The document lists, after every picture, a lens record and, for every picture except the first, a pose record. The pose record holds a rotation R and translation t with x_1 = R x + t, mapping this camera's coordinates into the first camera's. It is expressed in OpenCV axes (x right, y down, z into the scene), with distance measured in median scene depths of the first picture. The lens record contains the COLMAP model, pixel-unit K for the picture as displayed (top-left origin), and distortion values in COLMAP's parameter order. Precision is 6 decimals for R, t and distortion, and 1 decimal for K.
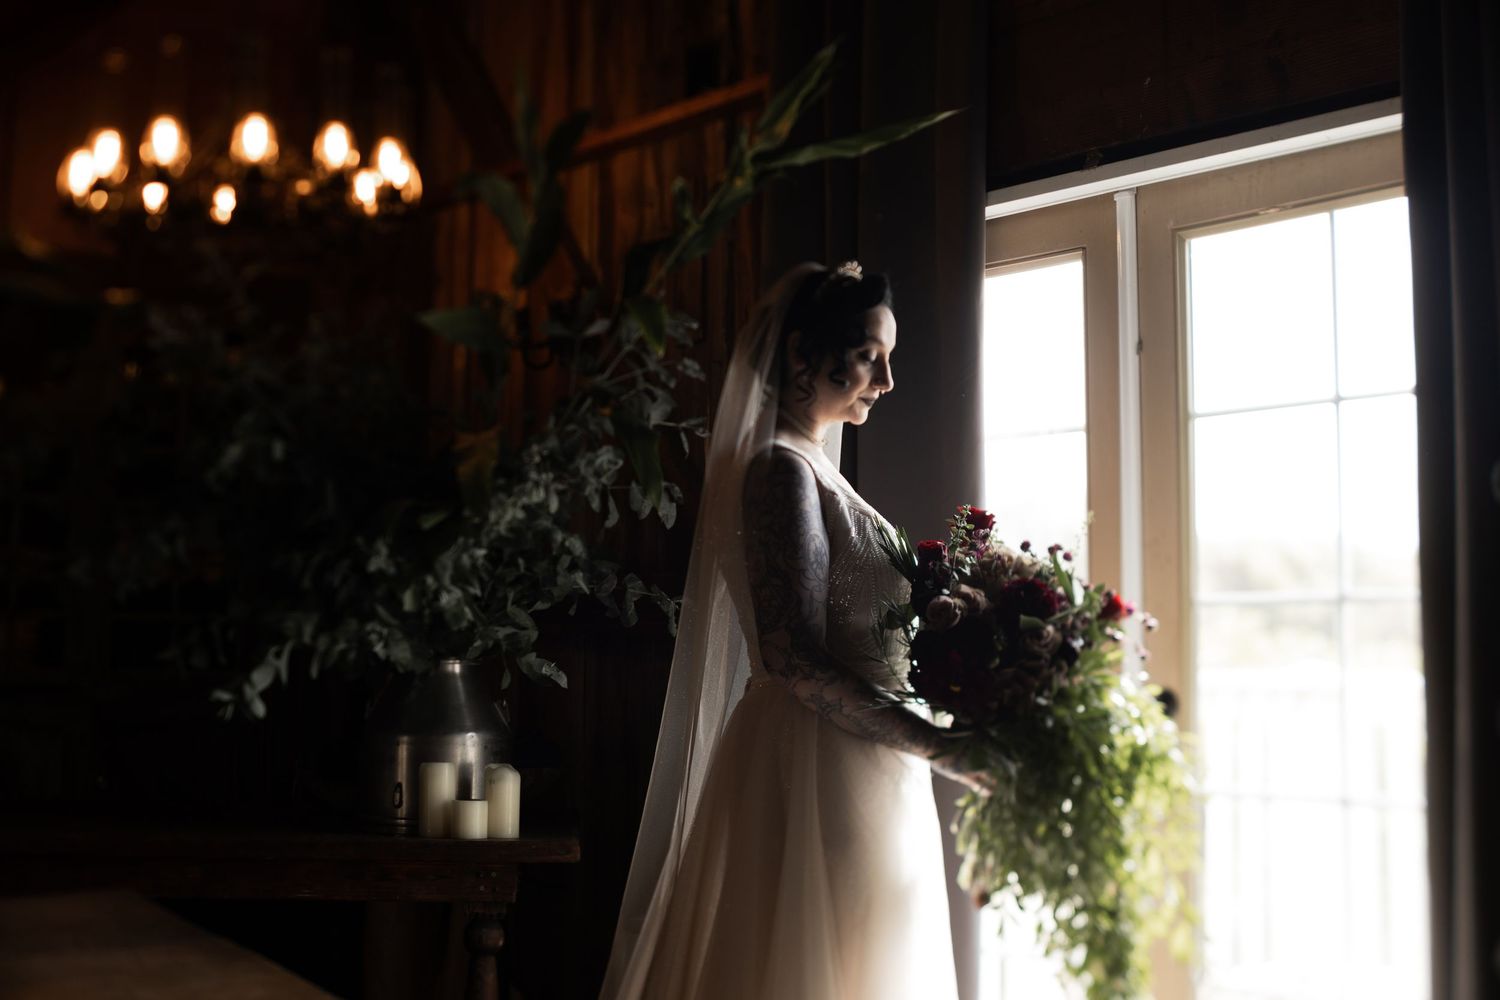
lens RADIAL K [[2069.6, 0, 713.6], [0, 2069.6, 414.8], [0, 0, 1]] dist [-0.151366, -0.068538]
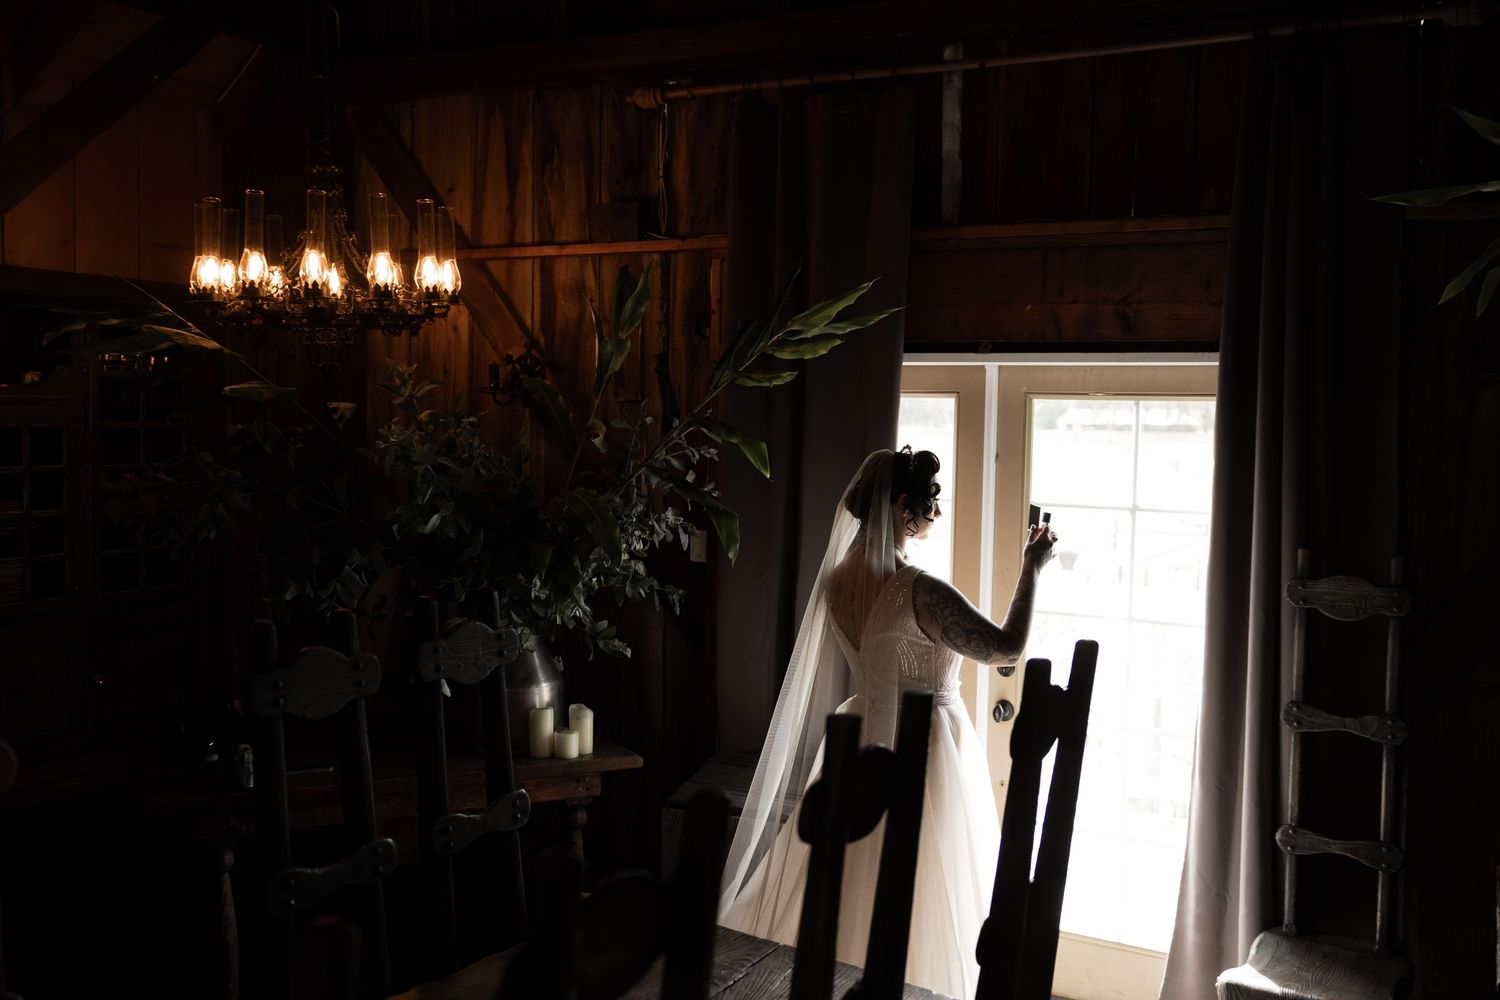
lens RADIAL K [[1452.9, 0, 750.0], [0, 1452.9, 500.0], [0, 0, 1]] dist [0.001128, -0.001461]
pose [[0.912901, -0.013848, 0.407945, -0.440948], [-0.058648, 0.984604, 0.164667, -0.173640], [-0.403945, -0.174250, 0.898034, -0.002638]]
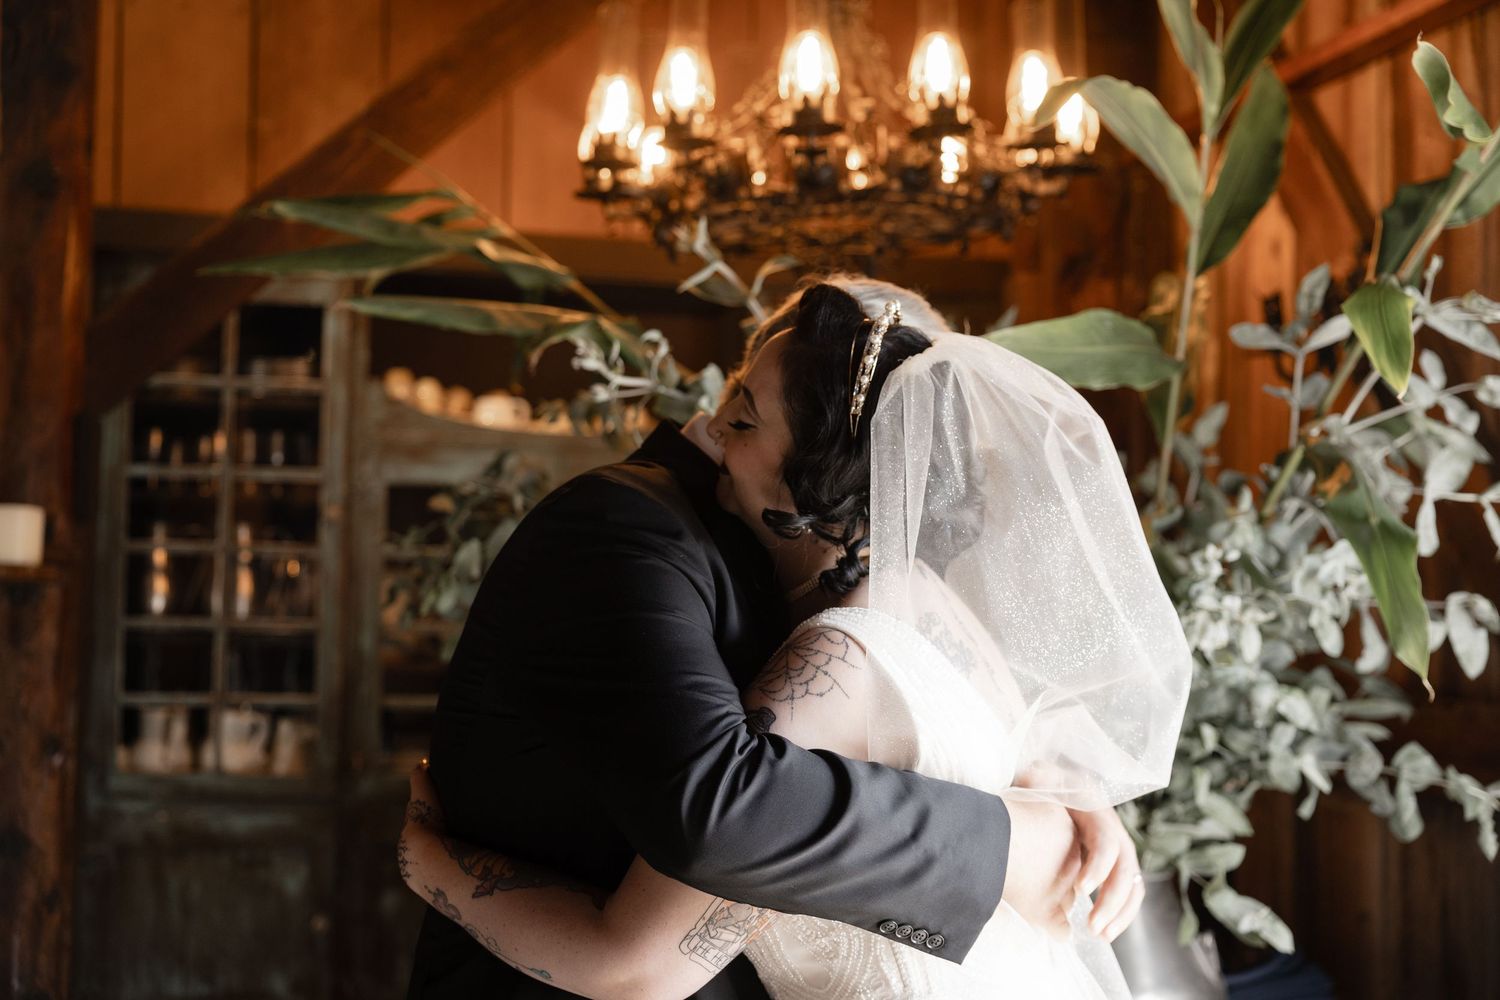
lens RADIAL K [[2077.9, 0, 750.0], [0, 2077.9, 500.0], [0, 0, 1]] dist [-0.005857, 0.056342]
pose [[0.912697, -0.017901, -0.408244, 0.032627], [0.040032, 0.998151, 0.045731, -0.029178], [0.406671, -0.058082, 0.911726, 0.409611]]
